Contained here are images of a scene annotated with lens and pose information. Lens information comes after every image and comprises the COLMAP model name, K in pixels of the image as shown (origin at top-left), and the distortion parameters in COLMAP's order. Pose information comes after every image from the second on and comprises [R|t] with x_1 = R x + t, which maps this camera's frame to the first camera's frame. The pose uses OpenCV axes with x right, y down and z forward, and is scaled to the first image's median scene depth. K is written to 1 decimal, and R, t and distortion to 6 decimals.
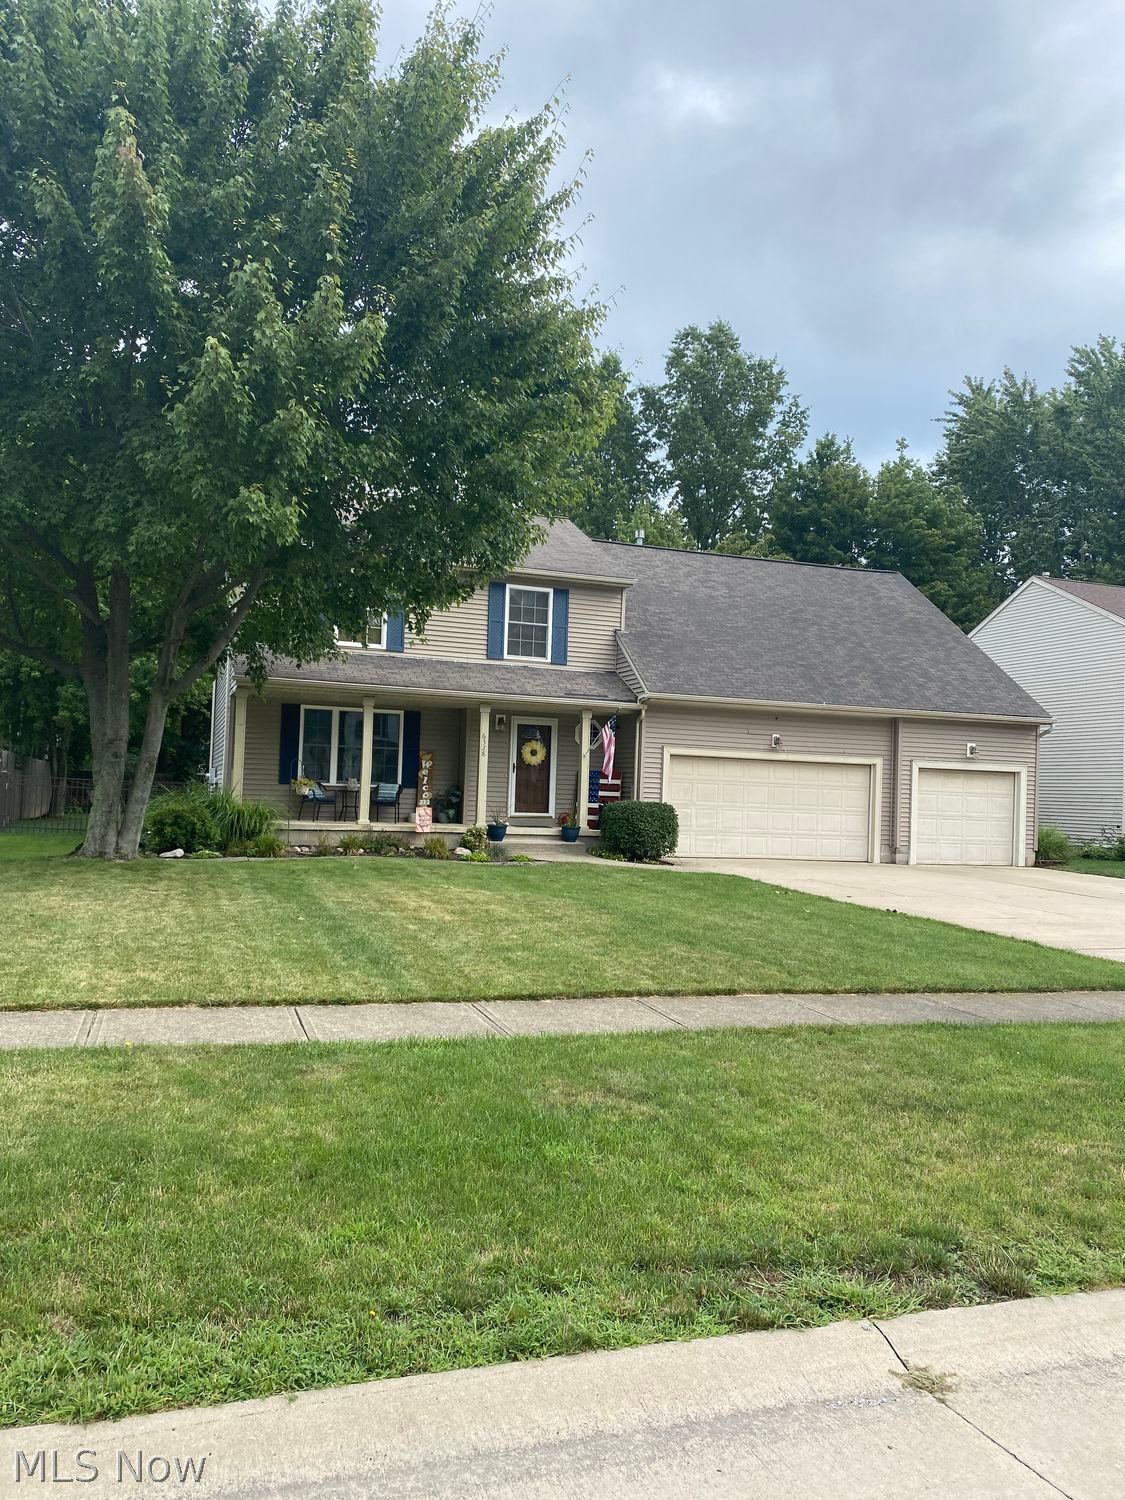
lens RADIAL K [[1129.1, 0, 565.6], [0, 1129.1, 750.0], [0, 0, 1]] dist [0.012428, -0.001165]
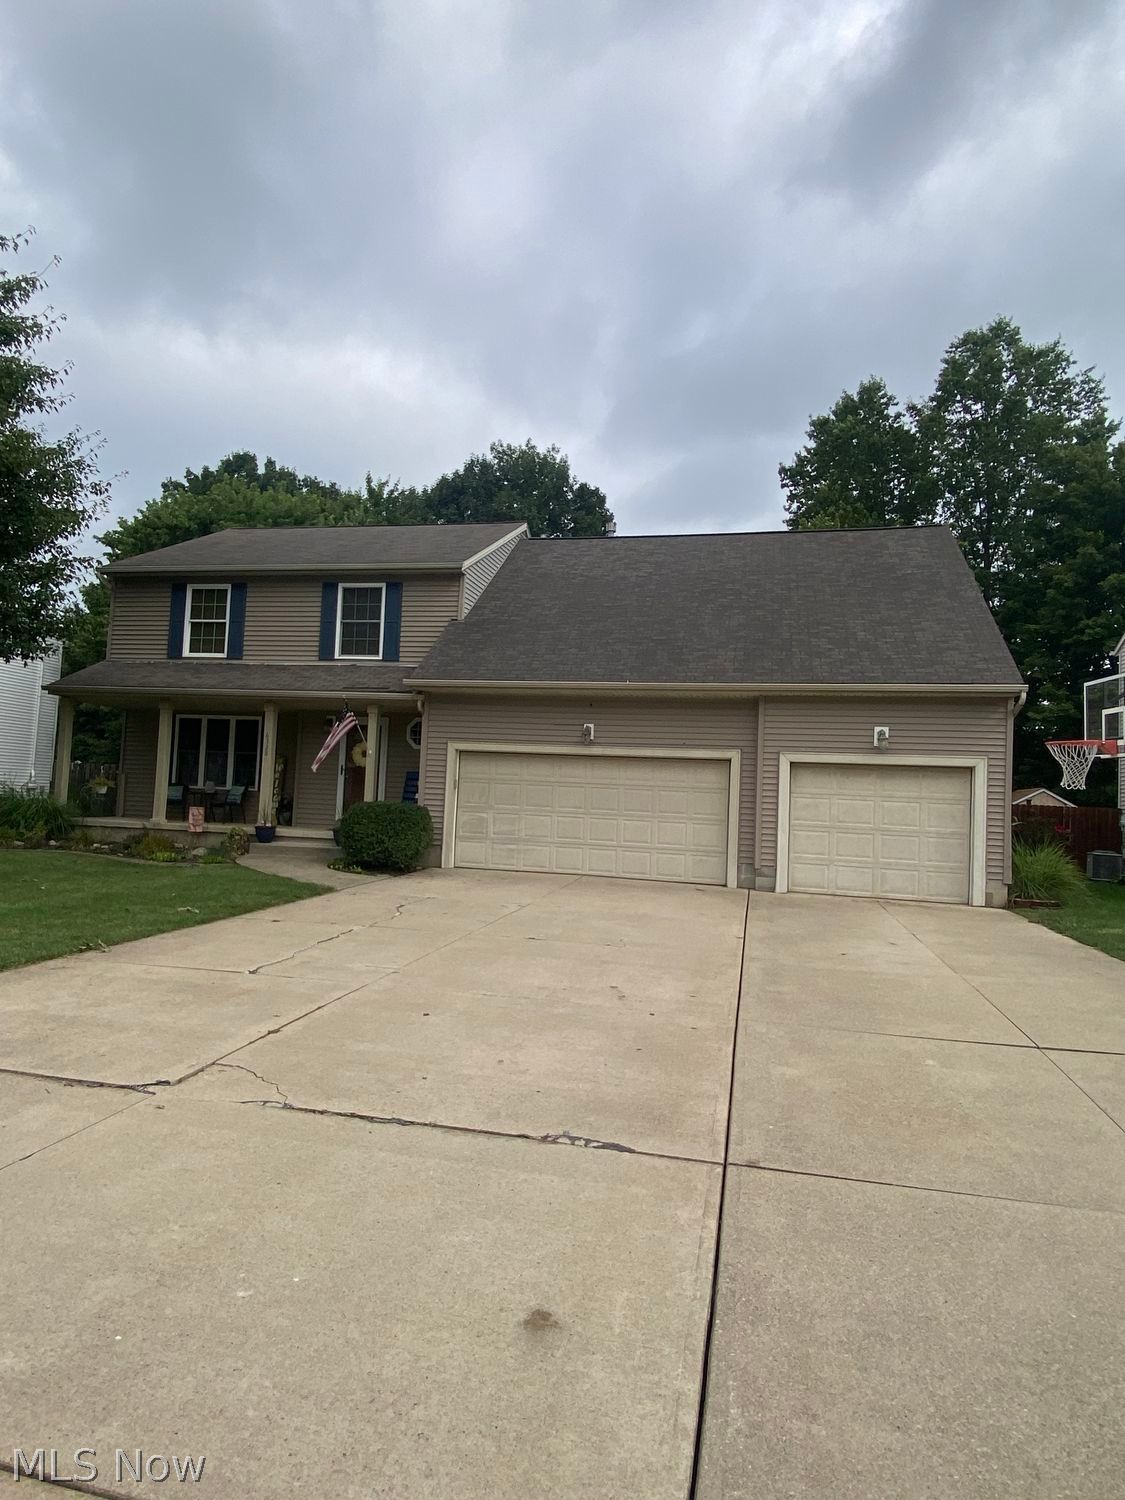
lens RADIAL K [[878.6, 0, 561.8], [0, 878.6, 748.7], [0, 0, 1]] dist [0.001763, -0.000373]
pose [[0.851195, -0.027863, -0.524110, 0.504258], [0.009798, 0.999259, -0.037210, 0.027835], [0.524759, 0.026537, 0.850837, 0.442802]]
